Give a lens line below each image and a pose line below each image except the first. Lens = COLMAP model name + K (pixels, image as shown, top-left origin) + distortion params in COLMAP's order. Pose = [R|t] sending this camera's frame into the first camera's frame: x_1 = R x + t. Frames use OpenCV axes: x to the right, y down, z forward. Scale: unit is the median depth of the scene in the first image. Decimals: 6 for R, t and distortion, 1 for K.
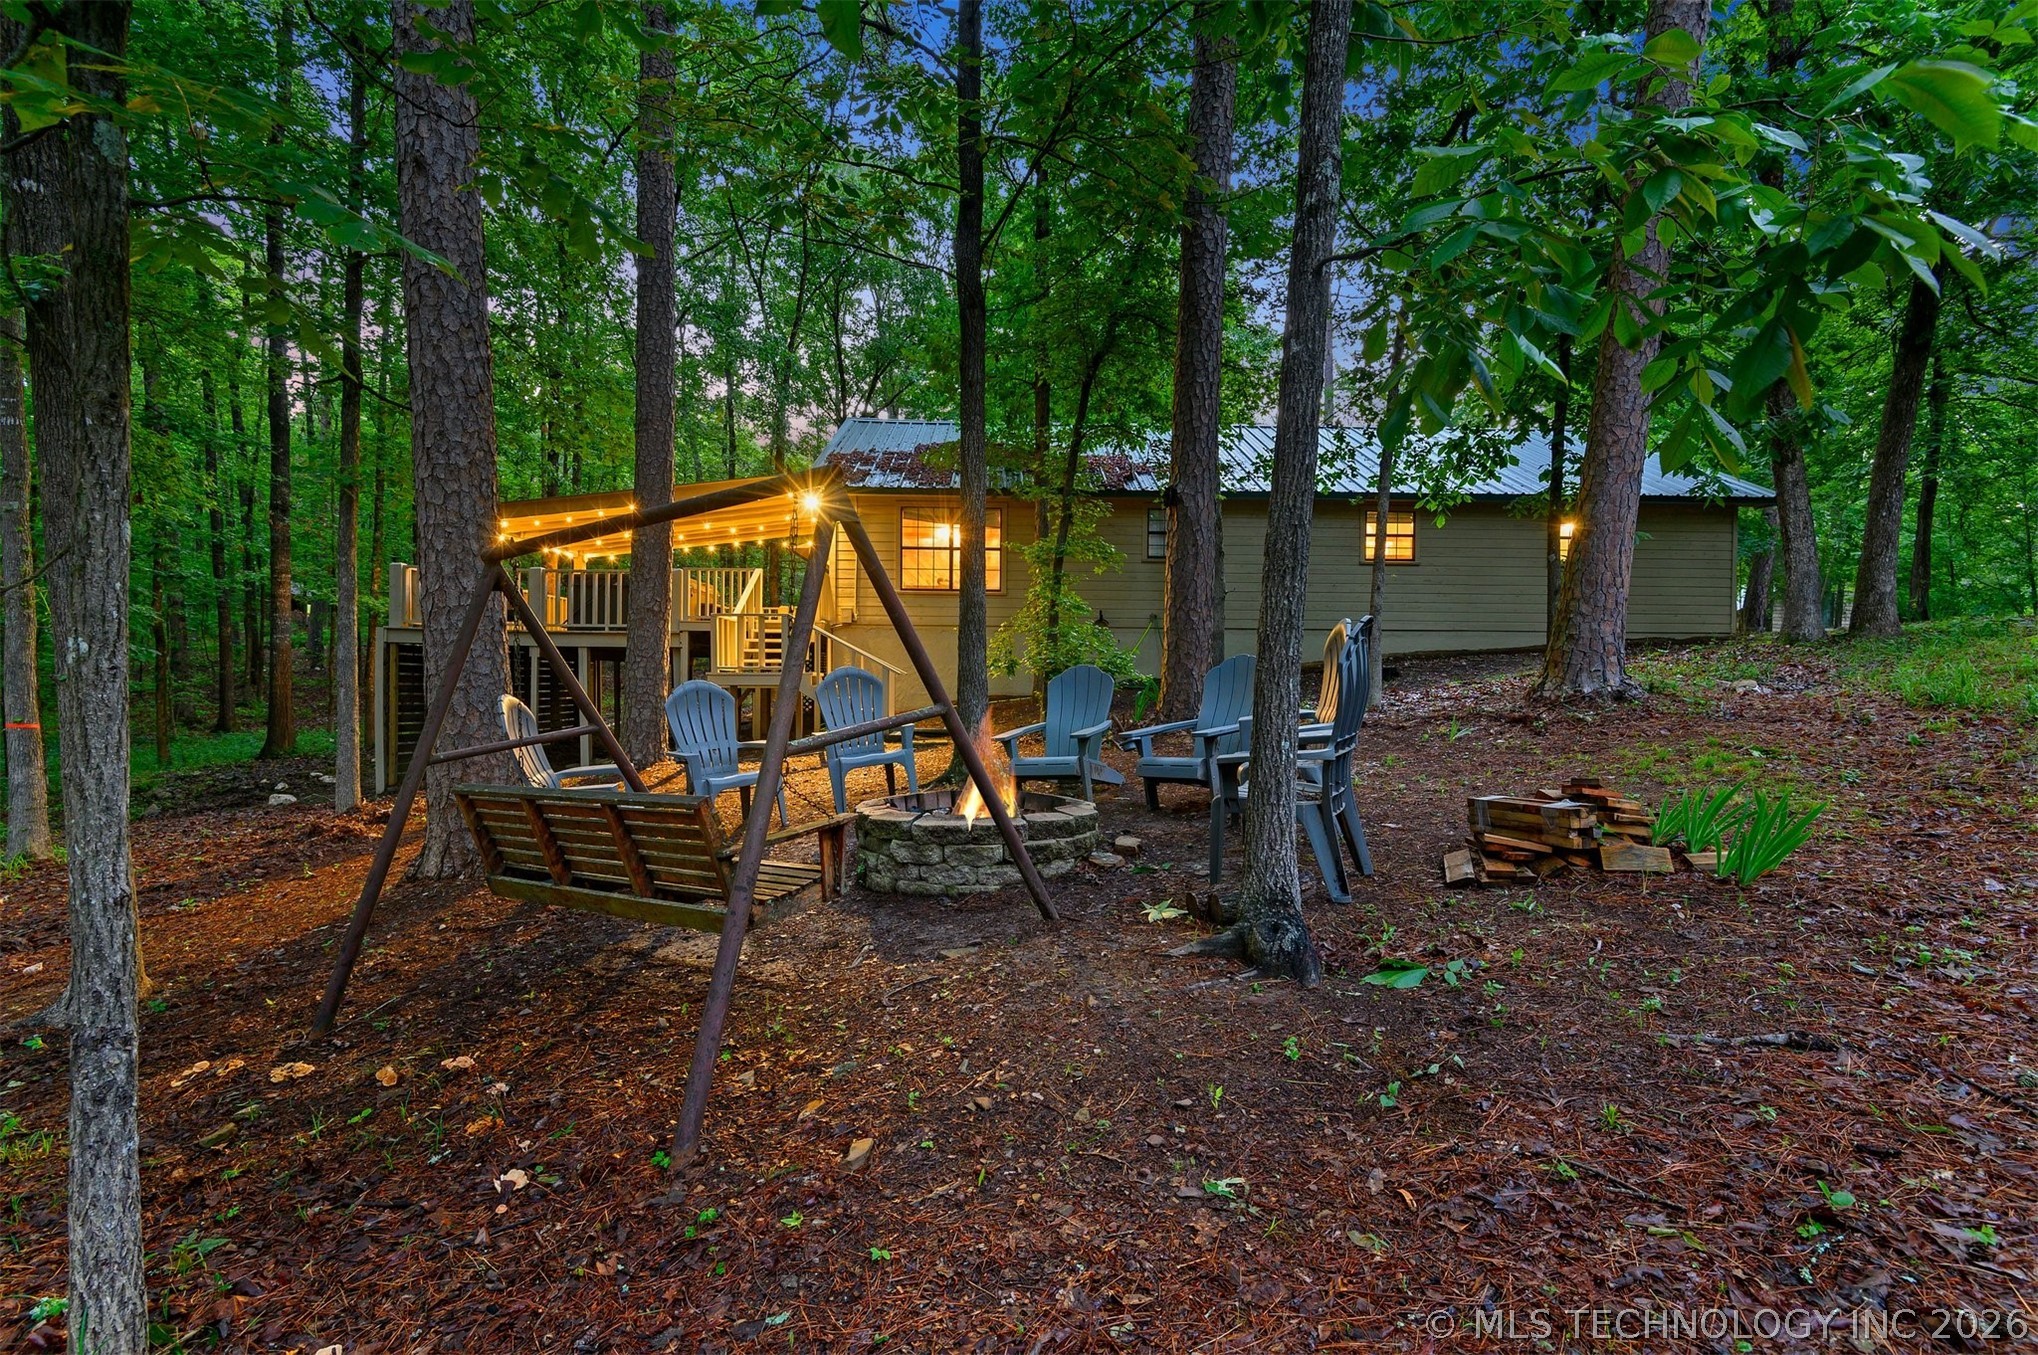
lens RADIAL K [[934.4, 0, 1020.0], [0, 934.4, 667.3], [0, 0, 1]] dist [0.014020, -0.007880]
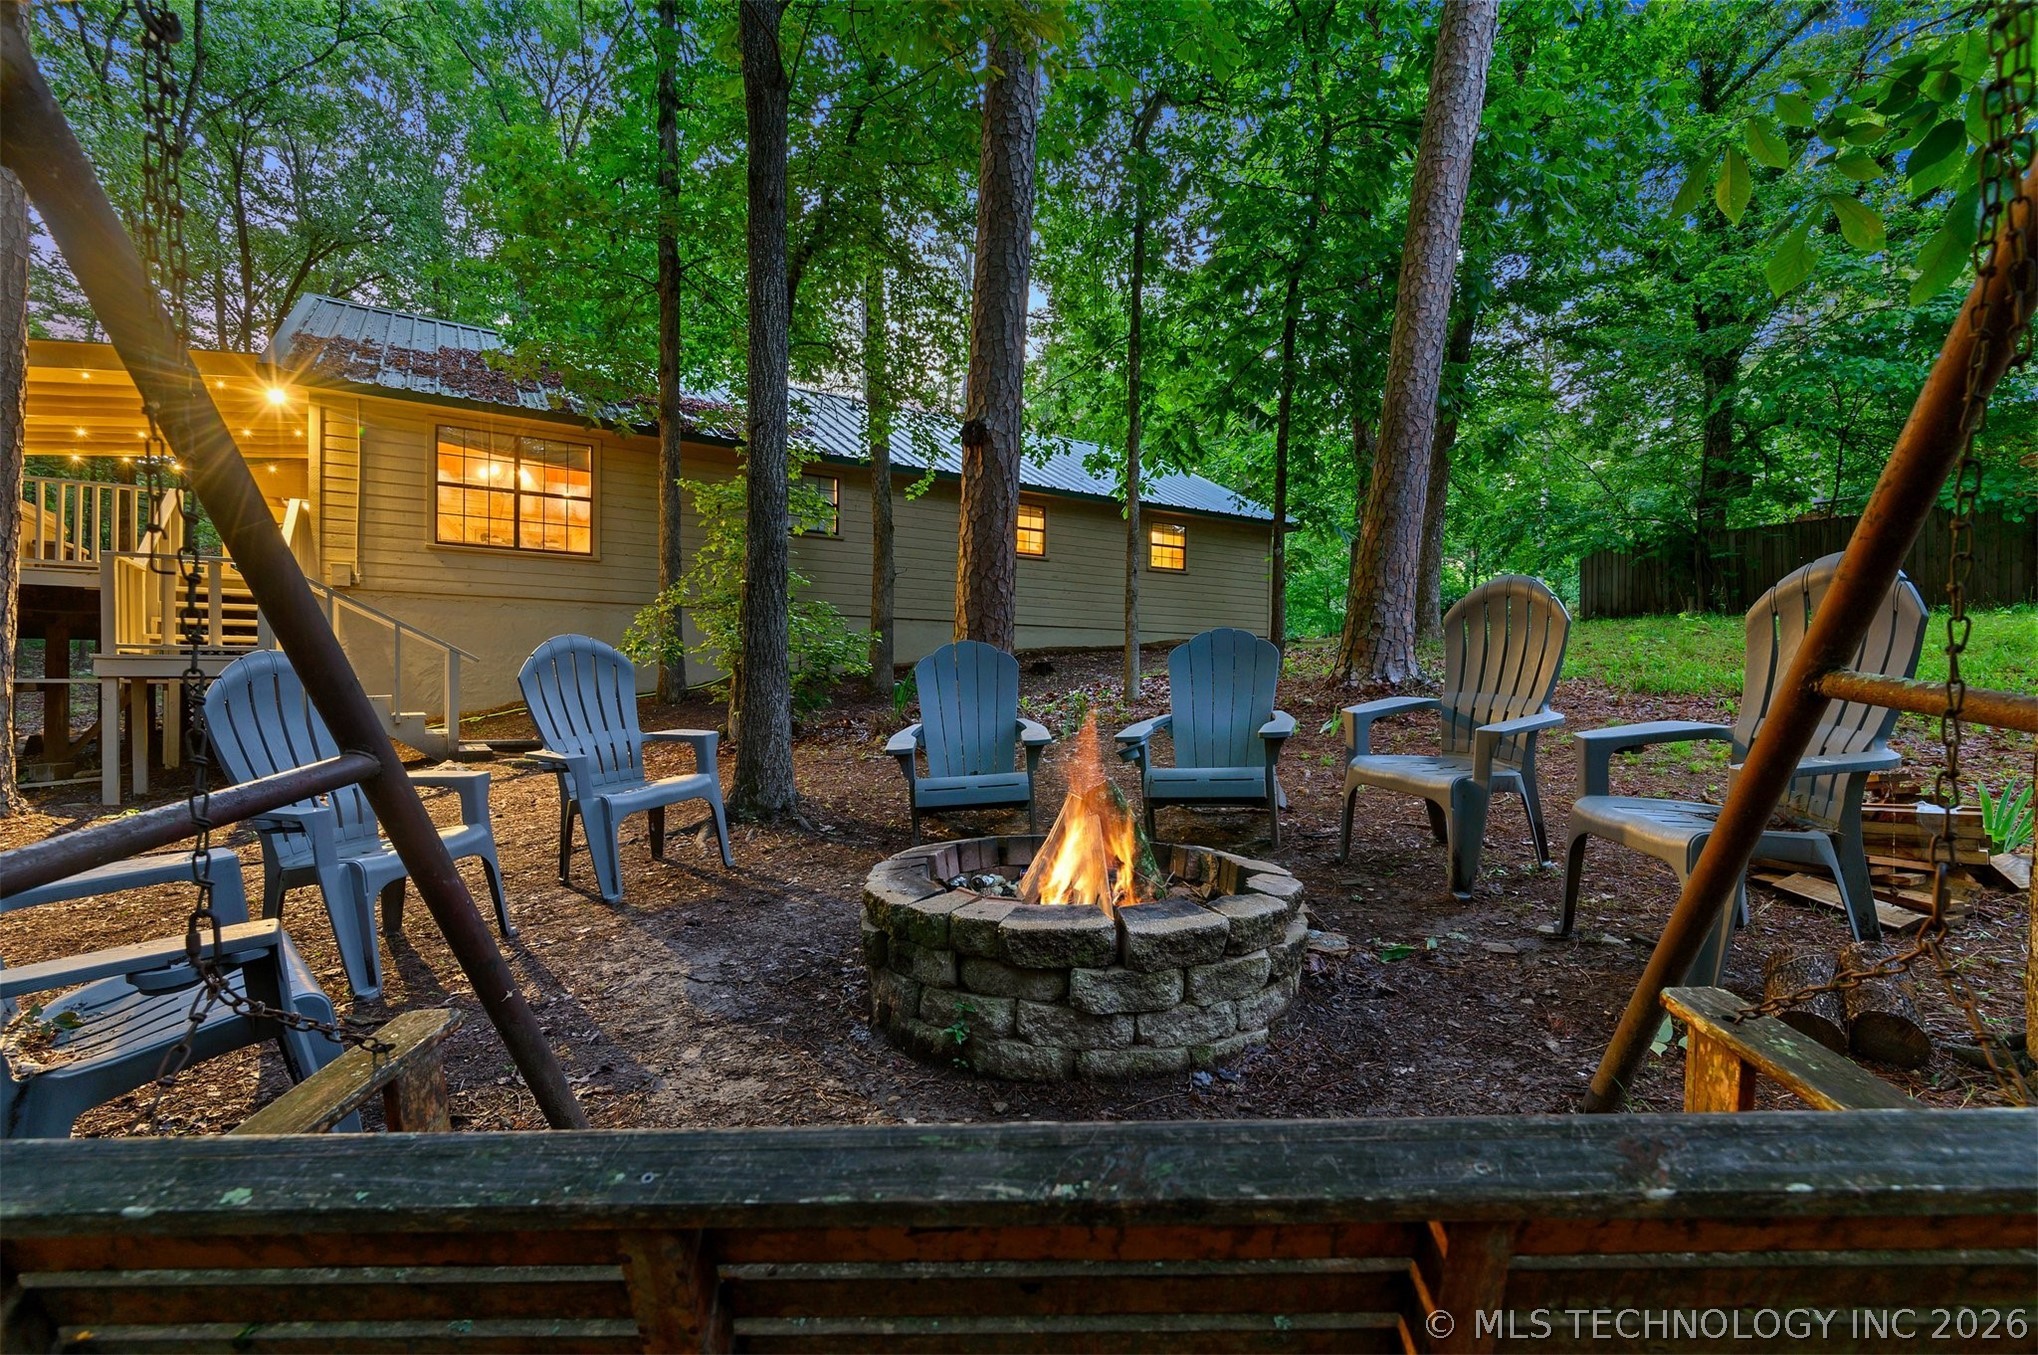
lens RADIAL K [[925.5, 0, 1015.2], [0, 925.5, 680.6], [0, 0, 1]] dist [0.007742, -0.005093]
pose [[0.853530, 0.003228, 0.521034, -0.147808], [-0.009928, 0.999900, 0.010068, 0.011529], [-0.520949, -0.013766, 0.853477, 0.220940]]
